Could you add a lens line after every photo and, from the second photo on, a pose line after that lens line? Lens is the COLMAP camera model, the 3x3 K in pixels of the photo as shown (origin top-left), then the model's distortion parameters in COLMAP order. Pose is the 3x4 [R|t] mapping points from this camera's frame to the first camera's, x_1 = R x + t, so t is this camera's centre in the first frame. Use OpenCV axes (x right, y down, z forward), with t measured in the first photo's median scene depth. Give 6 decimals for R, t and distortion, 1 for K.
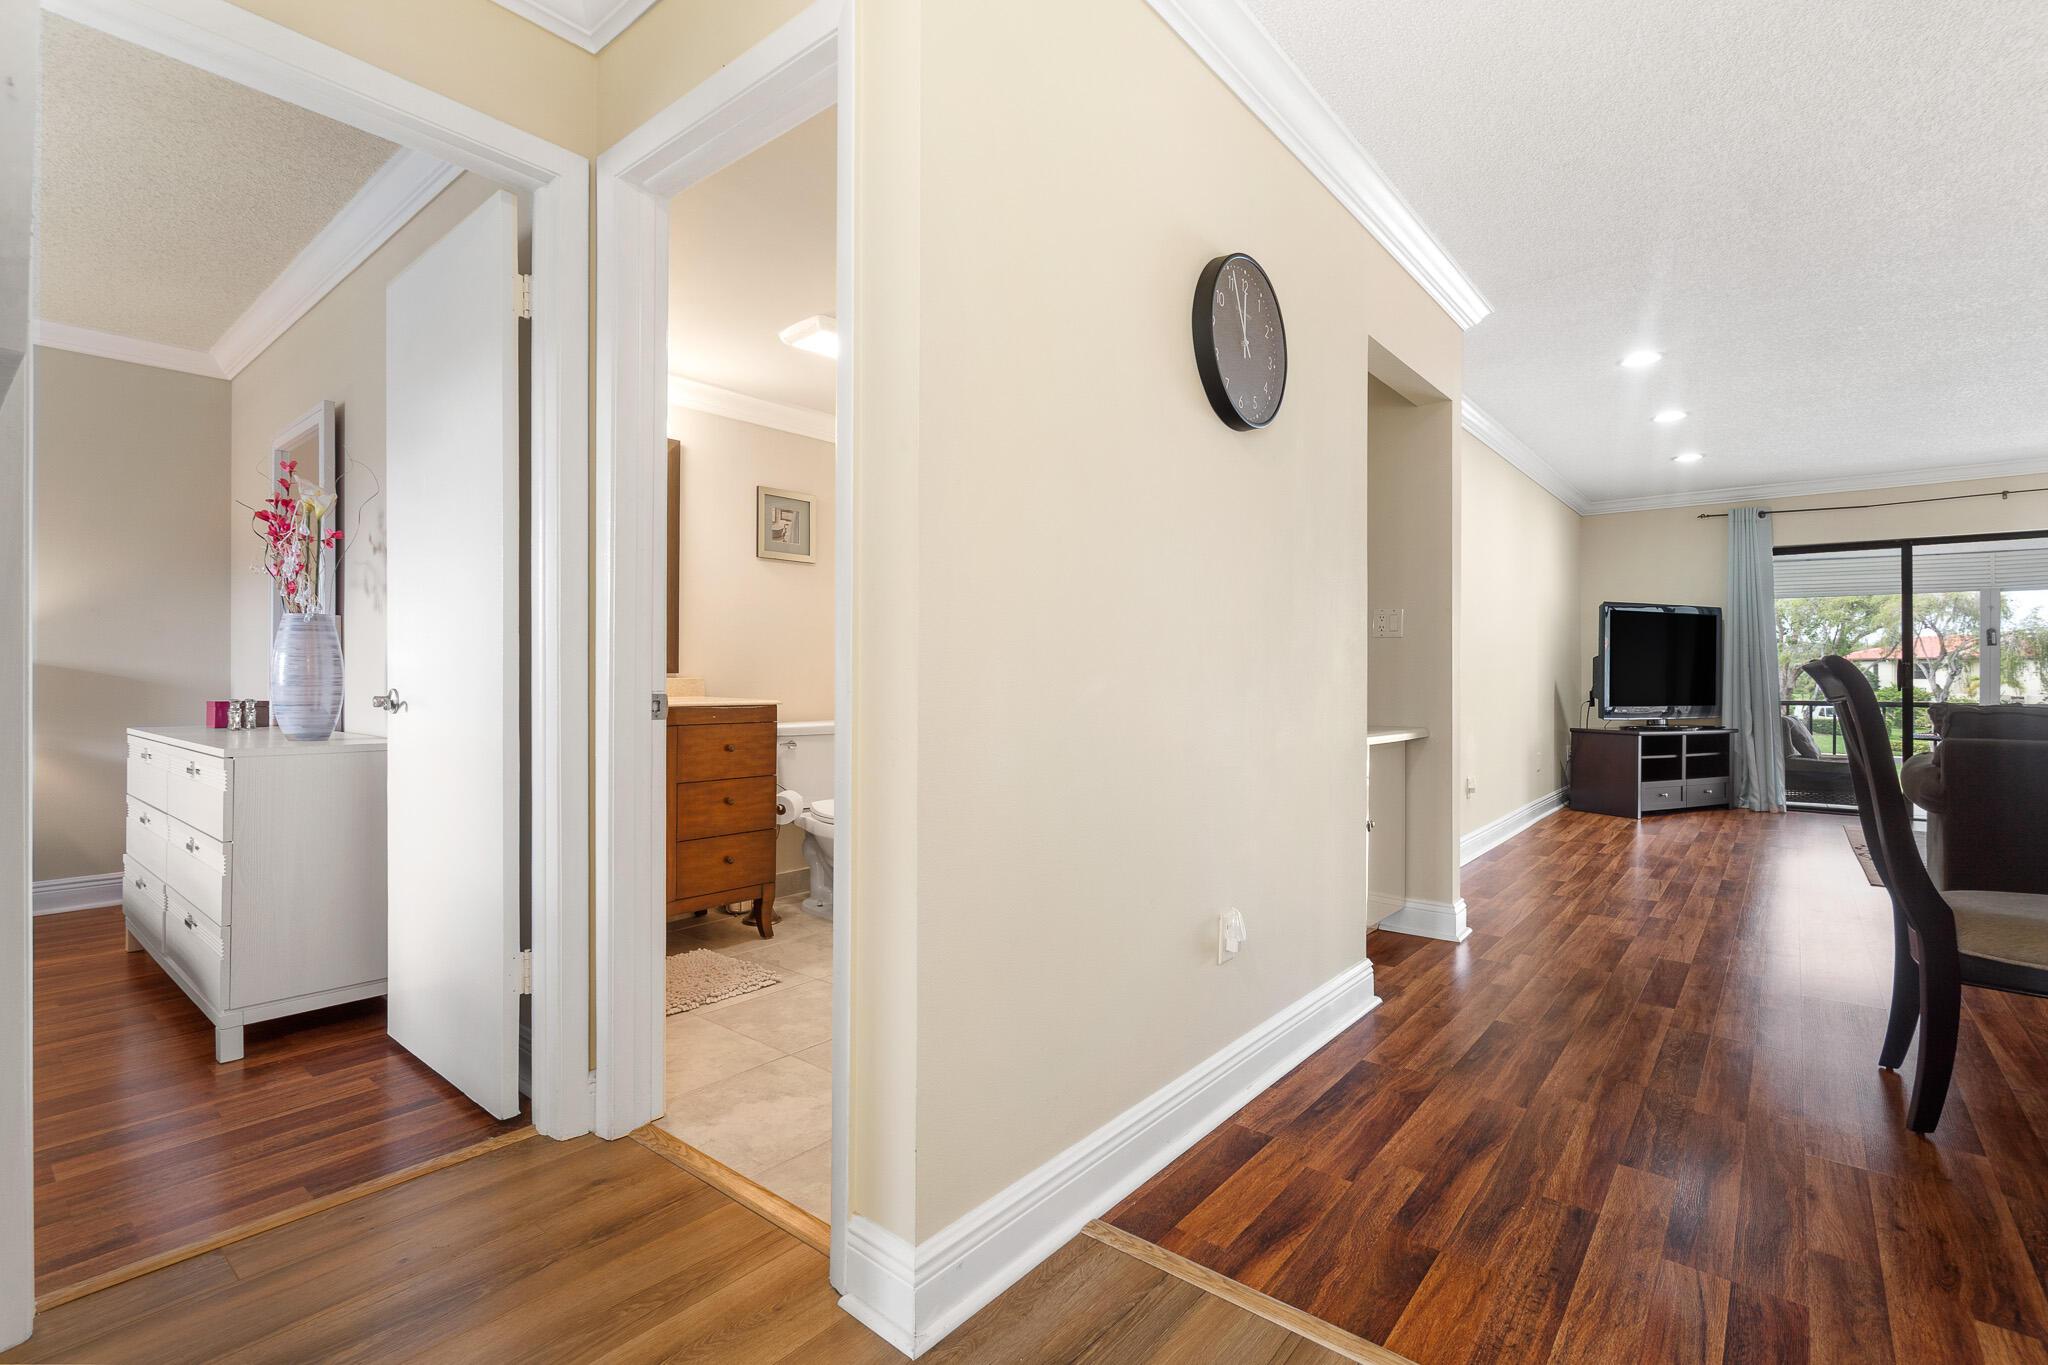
lens RADIAL K [[937.3, 0, 1025.3], [0, 937.3, 671.0], [0, 0, 1]] dist [-0.004457, 0.002480]
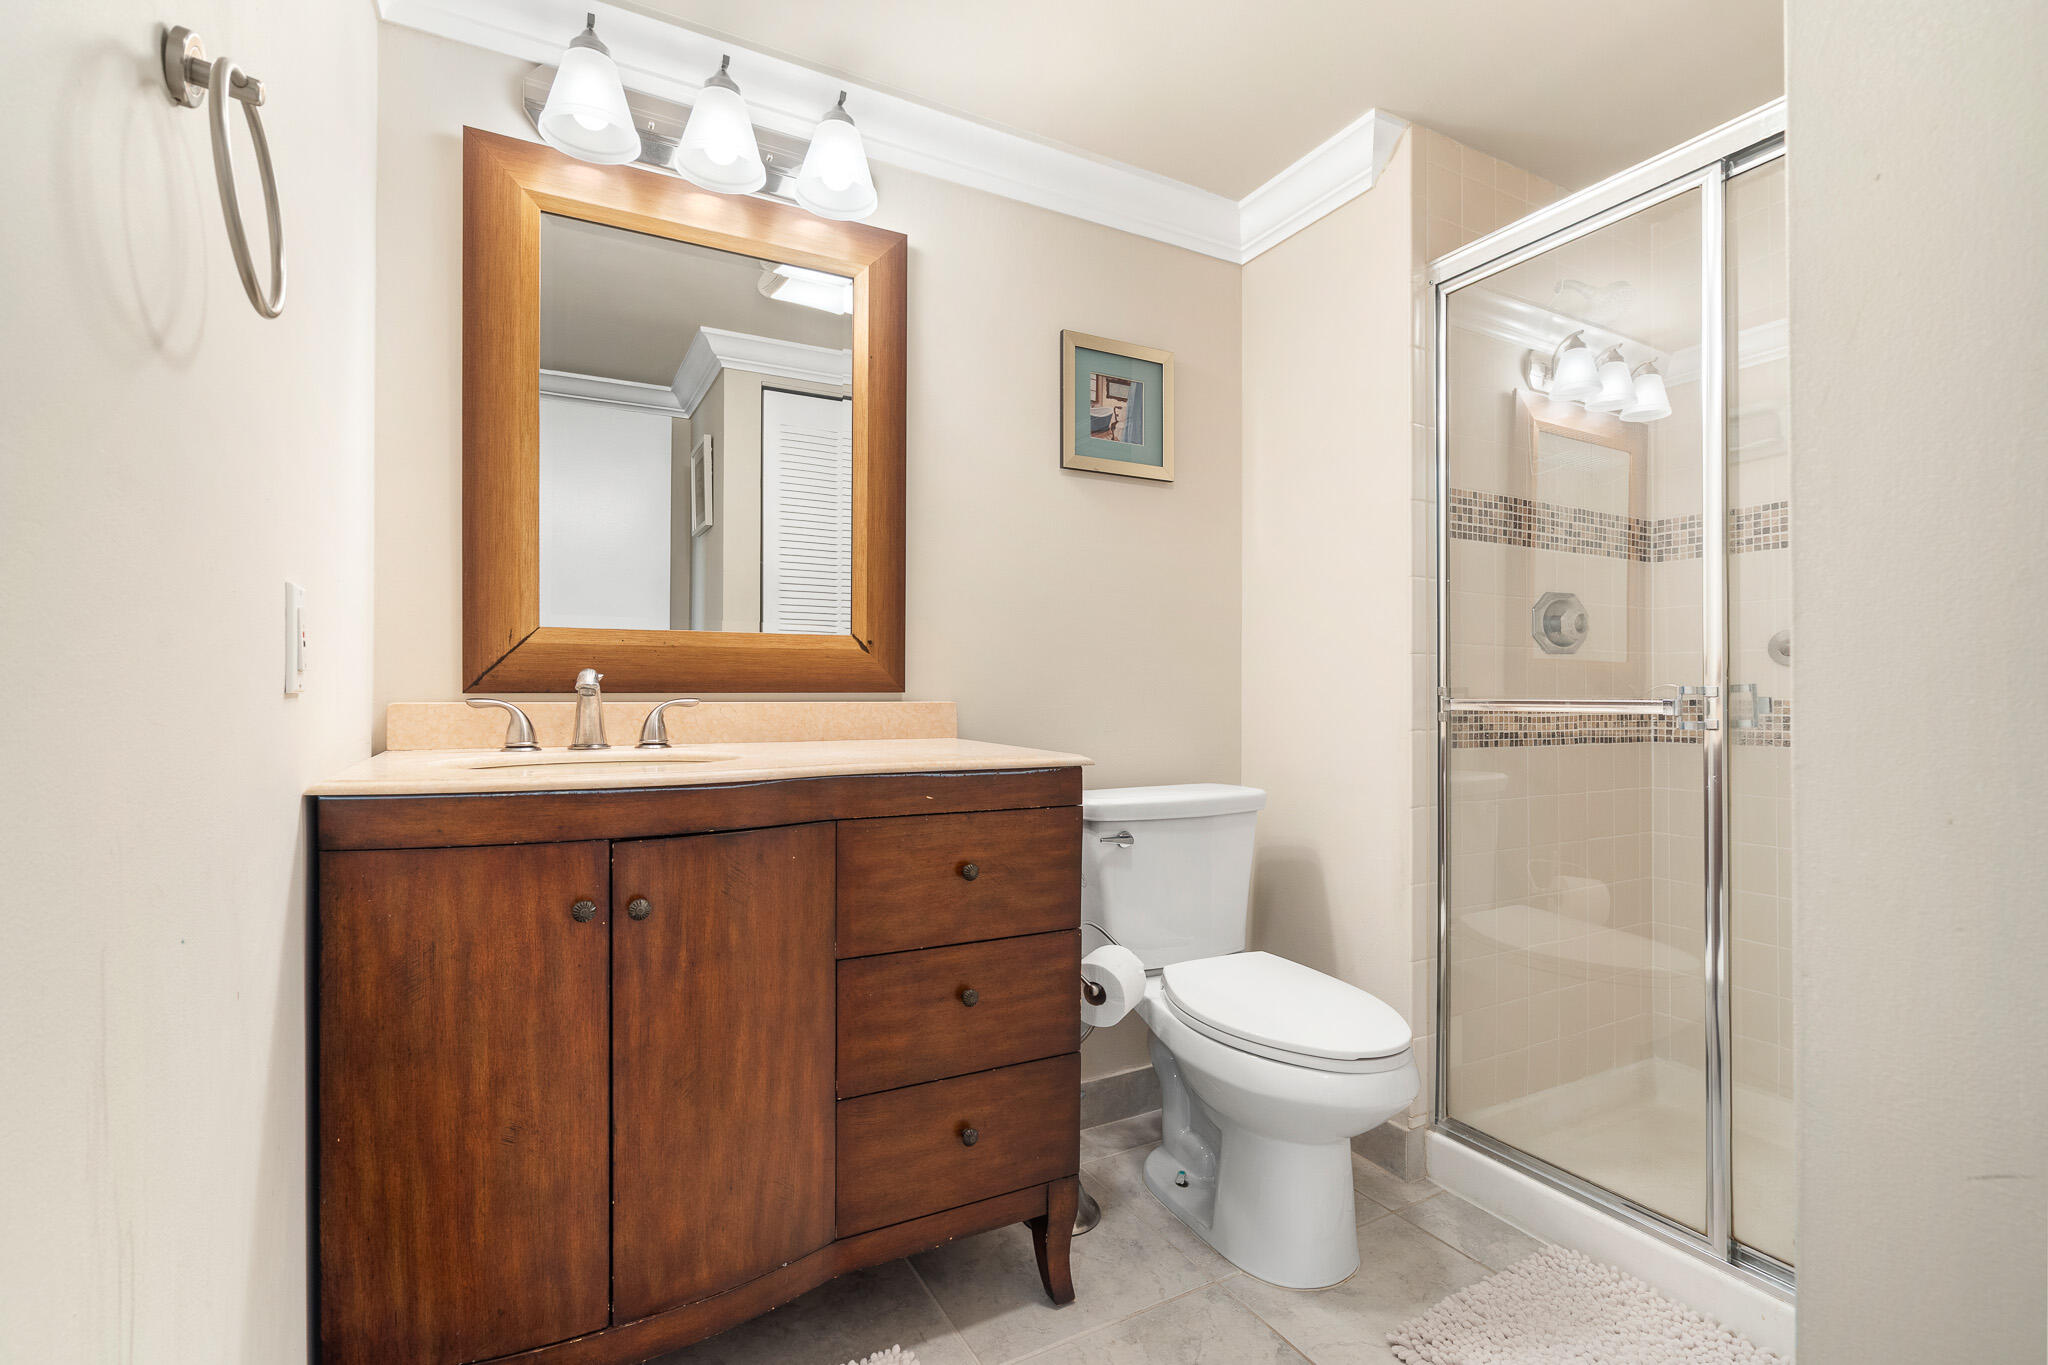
lens RADIAL K [[937.3, 0, 1033.7], [0, 937.3, 687.5], [0, 0, 1]] dist [-0.004457, 0.002480]
pose [[0.928218, -0.002398, -0.372029, -0.126899], [0.002284, 0.999997, -0.000745, -0.000030], [0.372030, -0.000158, 0.928221, 0.602924]]
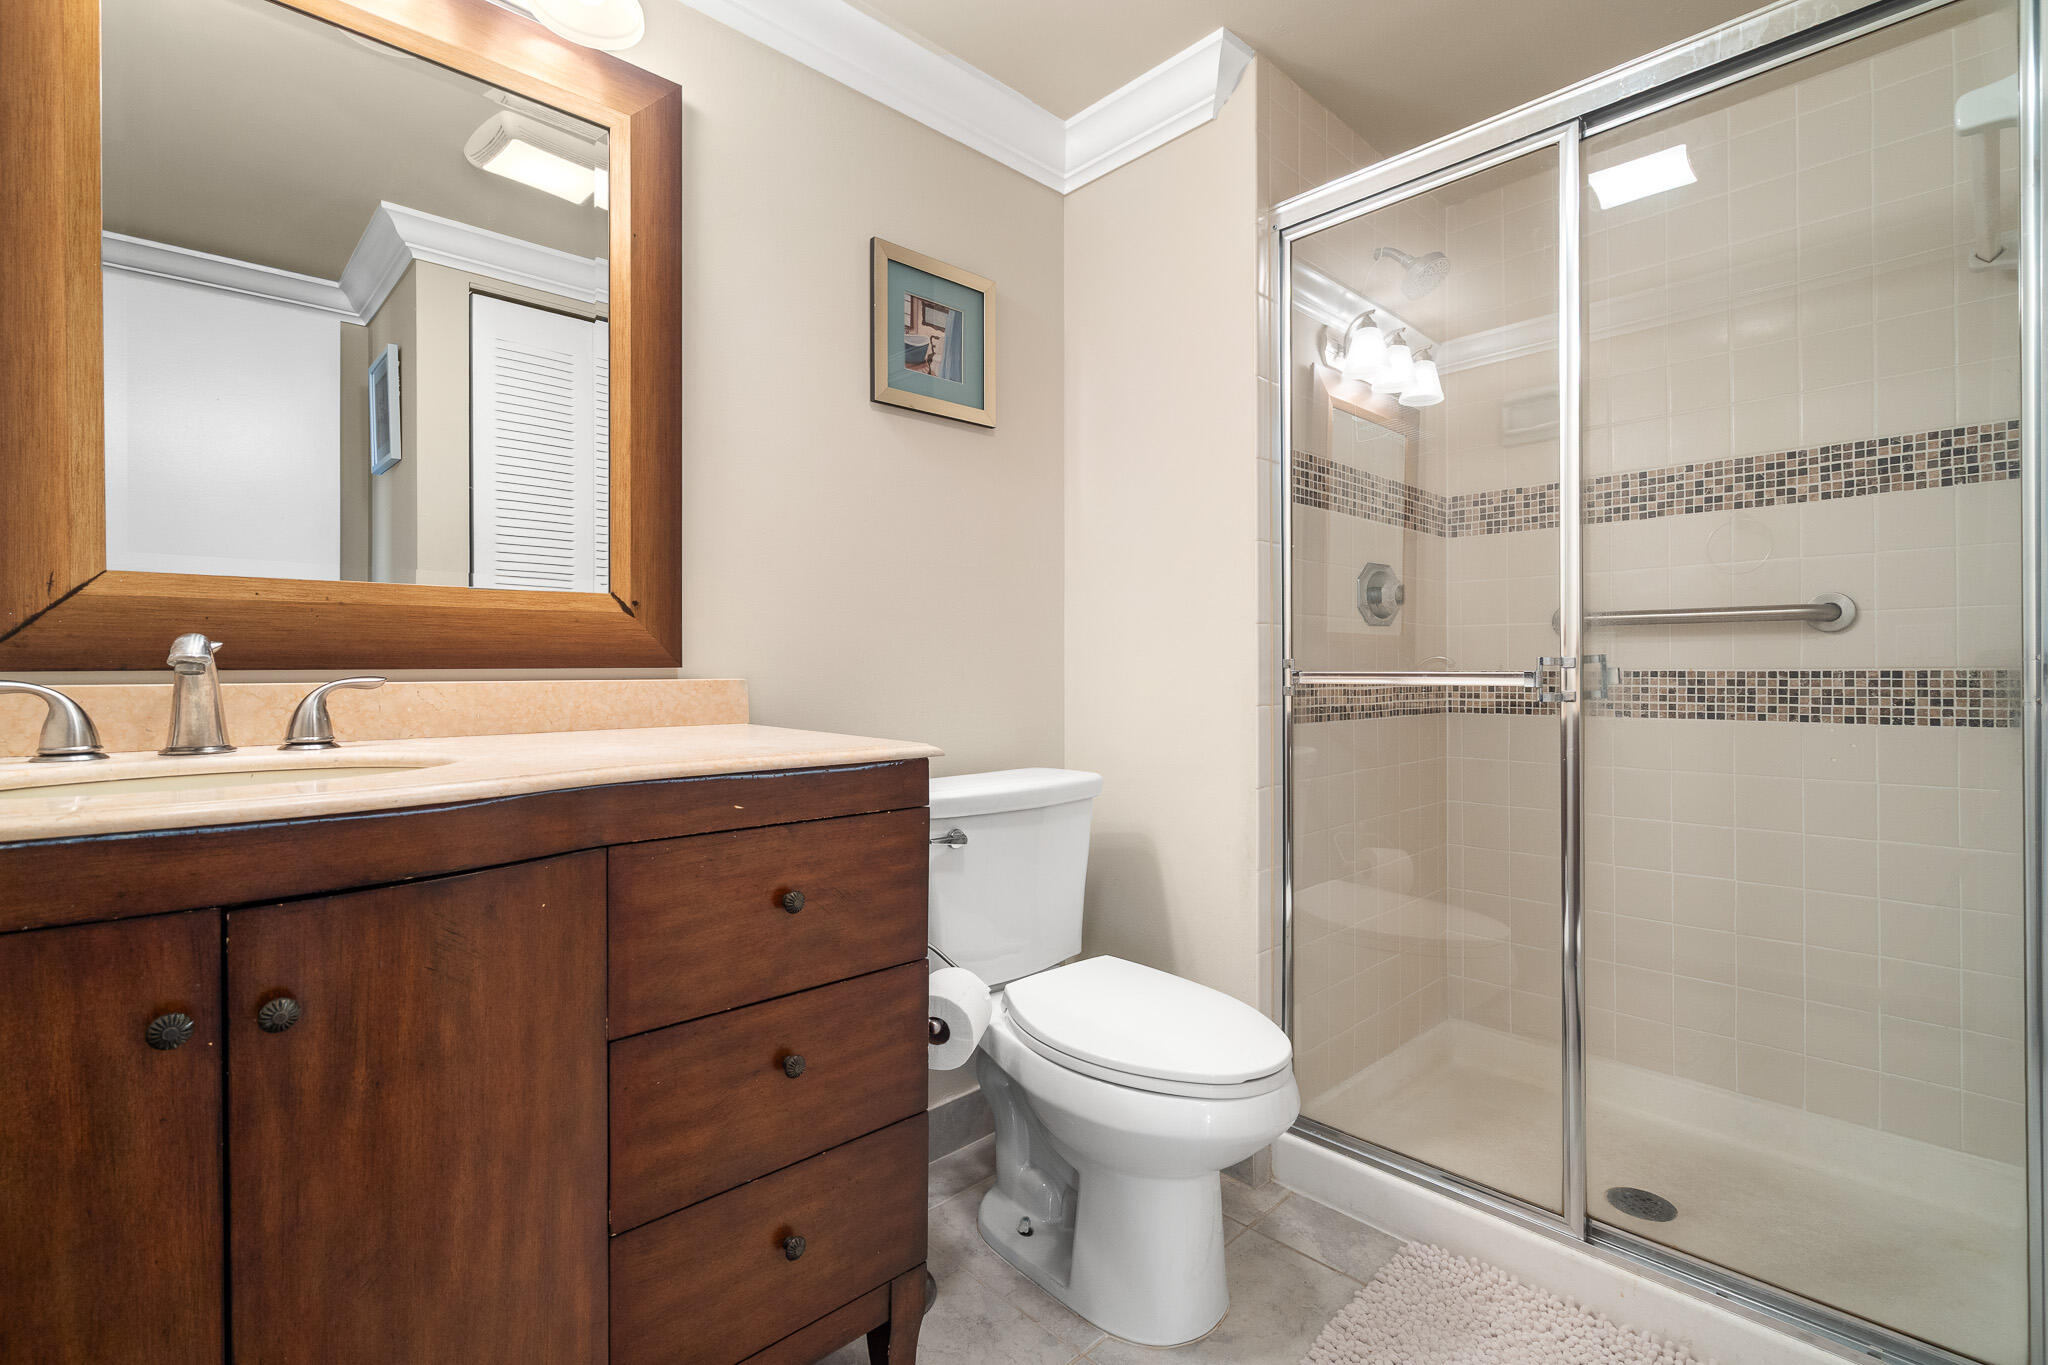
lens RADIAL K [[937.3, 0, 1031.7], [0, 937.3, 669.7], [0, 0, 1]] dist [-0.004457, 0.002480]
pose [[0.993060, -0.004946, -0.117507, -0.189548], [0.005844, 0.999956, 0.007294, 0.001033], [0.117465, -0.007930, 0.993045, 0.672918]]
